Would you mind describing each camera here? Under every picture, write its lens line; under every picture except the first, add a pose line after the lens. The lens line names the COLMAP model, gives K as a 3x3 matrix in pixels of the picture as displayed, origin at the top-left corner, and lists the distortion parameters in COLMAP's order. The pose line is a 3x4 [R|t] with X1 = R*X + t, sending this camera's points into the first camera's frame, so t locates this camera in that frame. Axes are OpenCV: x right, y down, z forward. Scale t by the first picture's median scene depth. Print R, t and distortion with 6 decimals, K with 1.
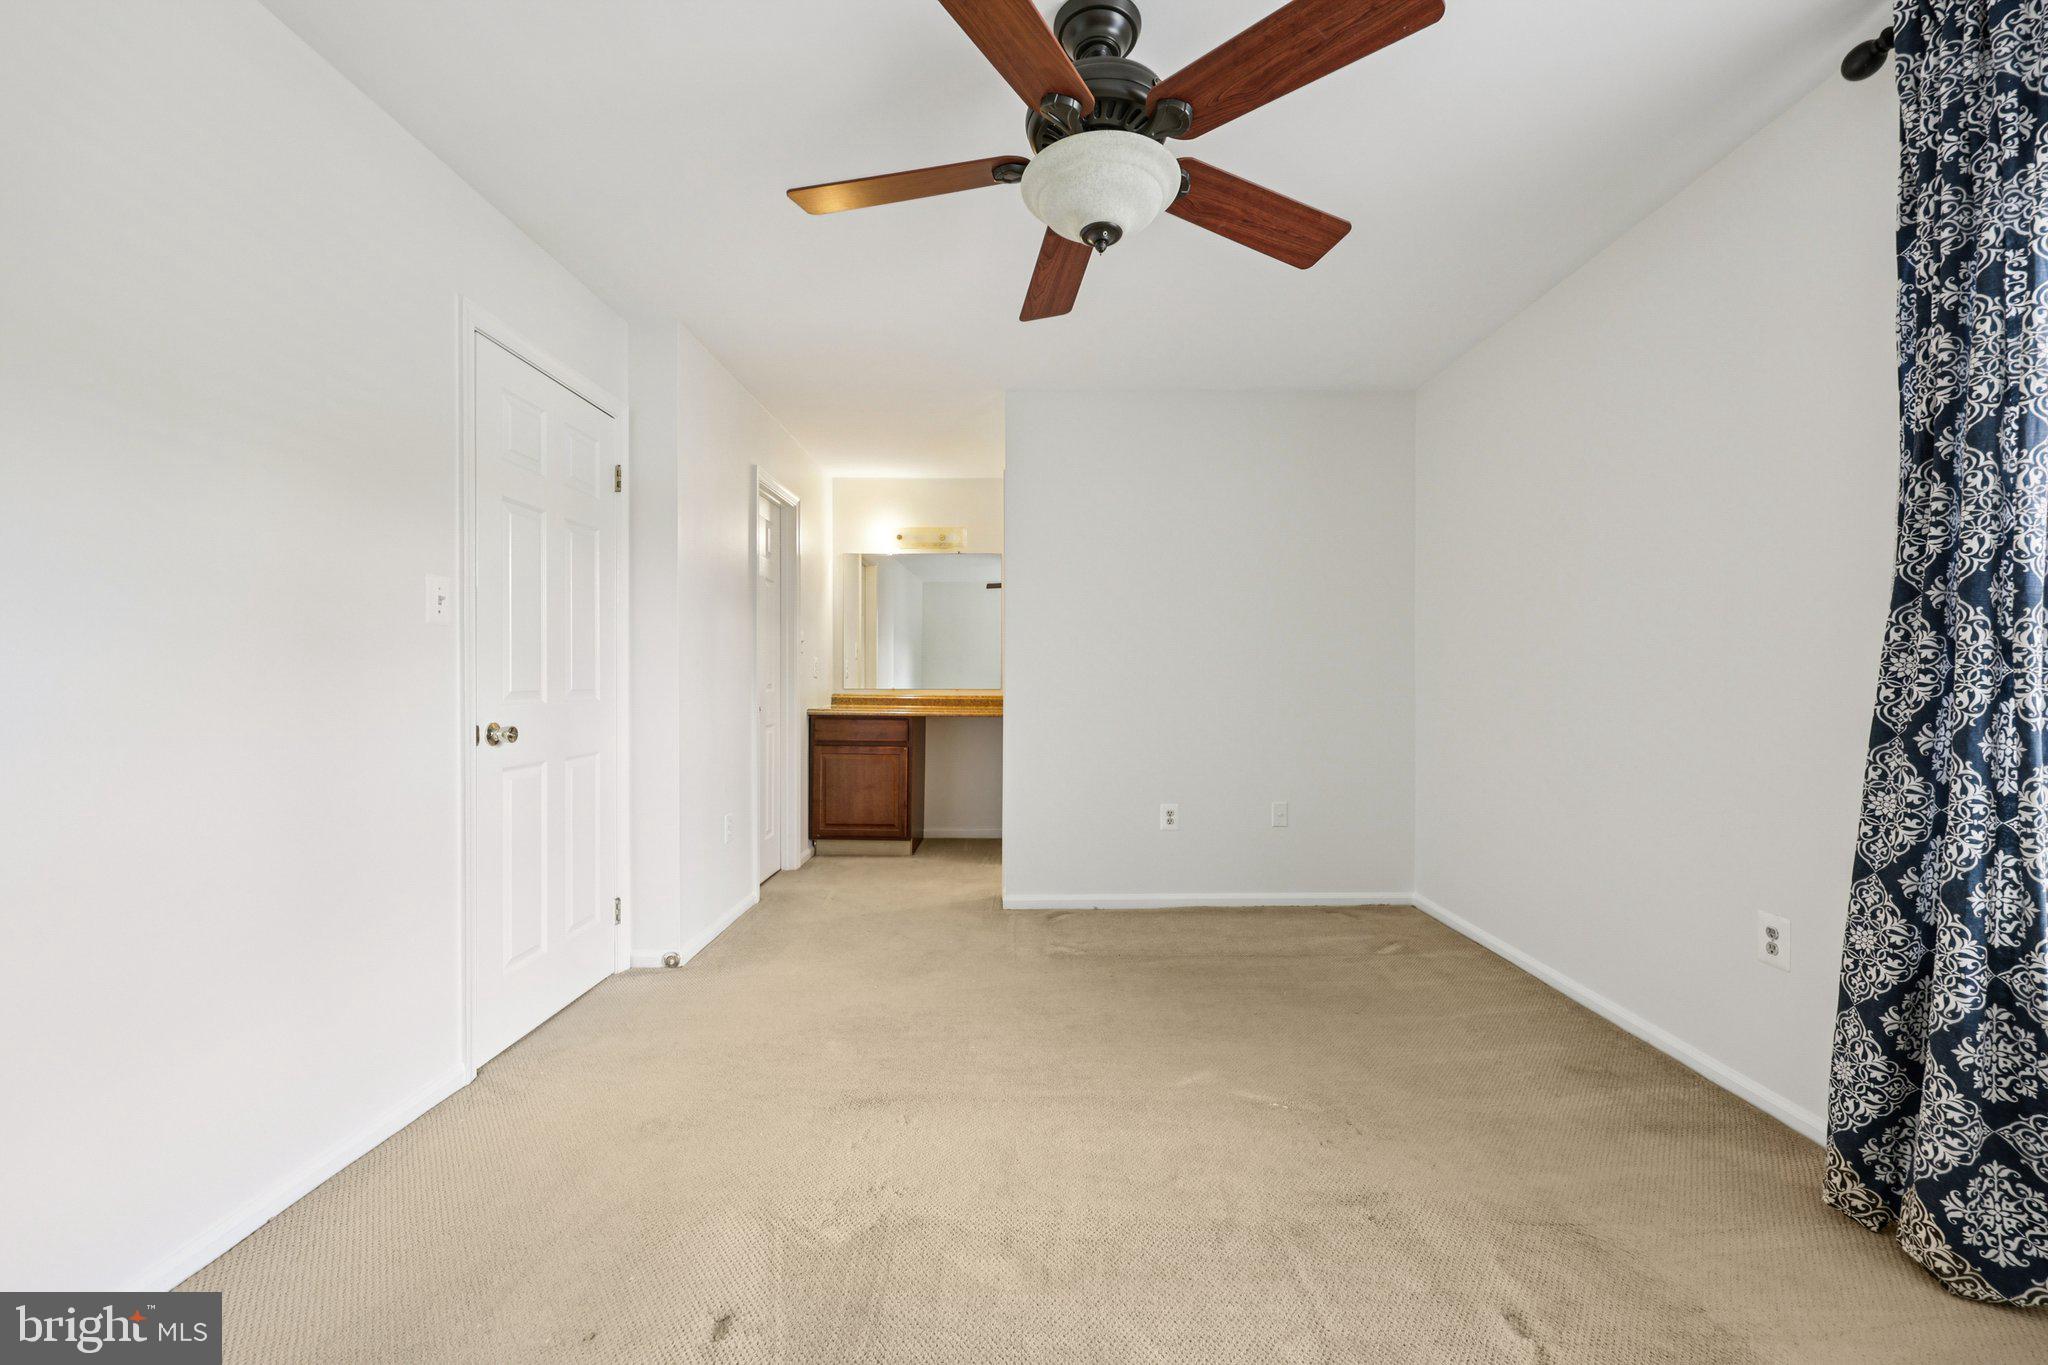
lens RADIAL K [[826.4, 0, 1028.4], [0, 826.4, 670.2], [0, 0, 1]] dist [0.000719, 0.000007]
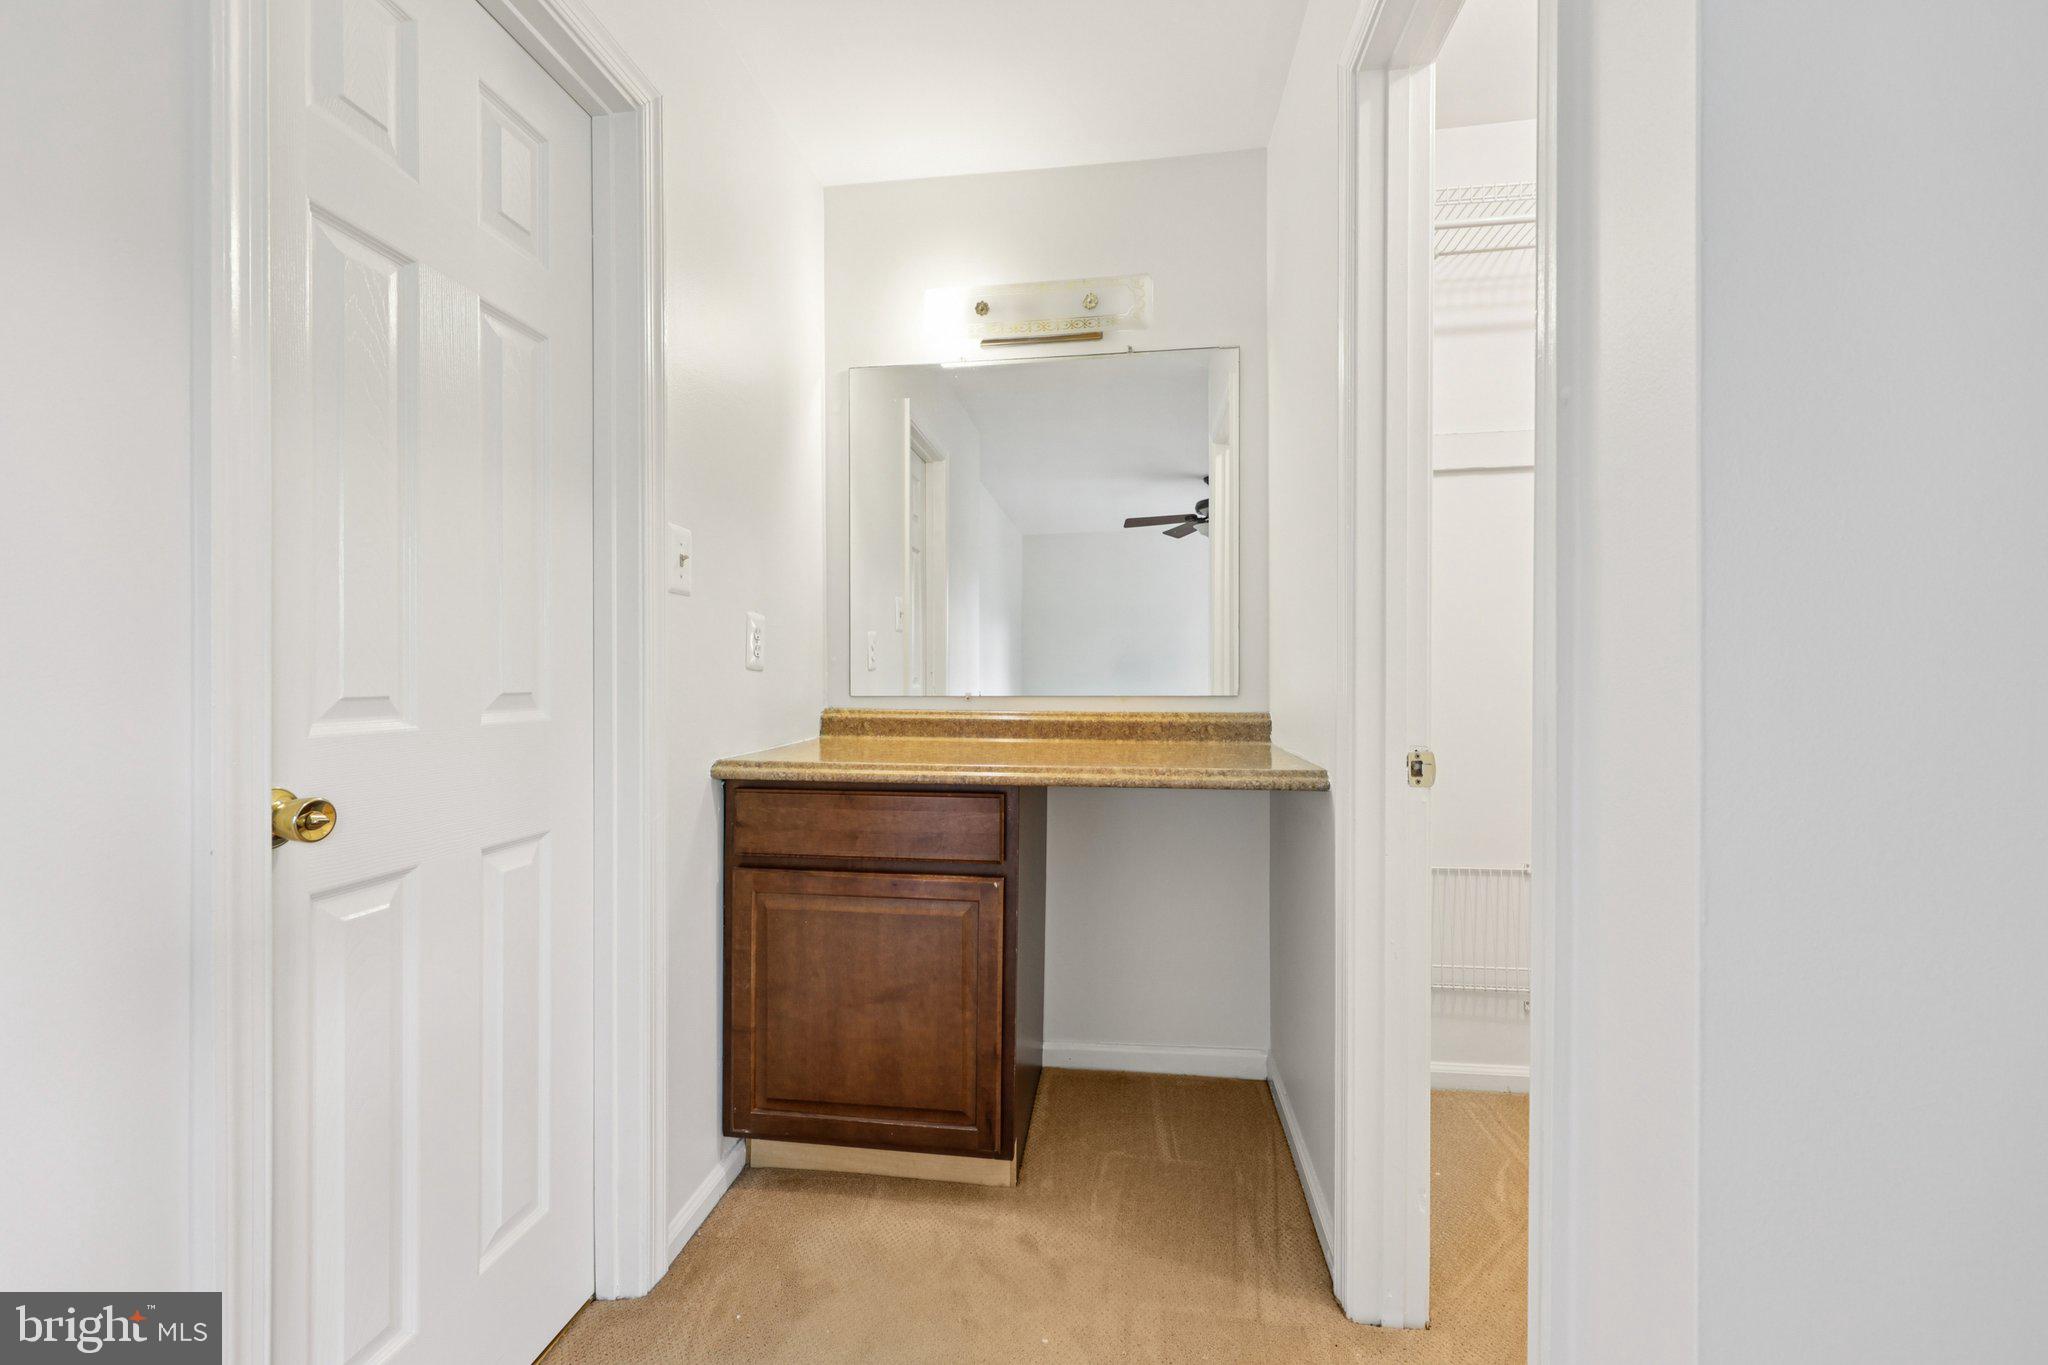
lens RADIAL K [[826.4, 0, 1028.4], [0, 826.4, 670.2], [0, 0, 1]] dist [0.000719, 0.000007]
pose [[0.993422, -0.005117, -0.114399, -0.096009], [0.005586, 0.999977, 0.003783, 0.008841], [0.114377, -0.004398, 0.993428, 0.659873]]
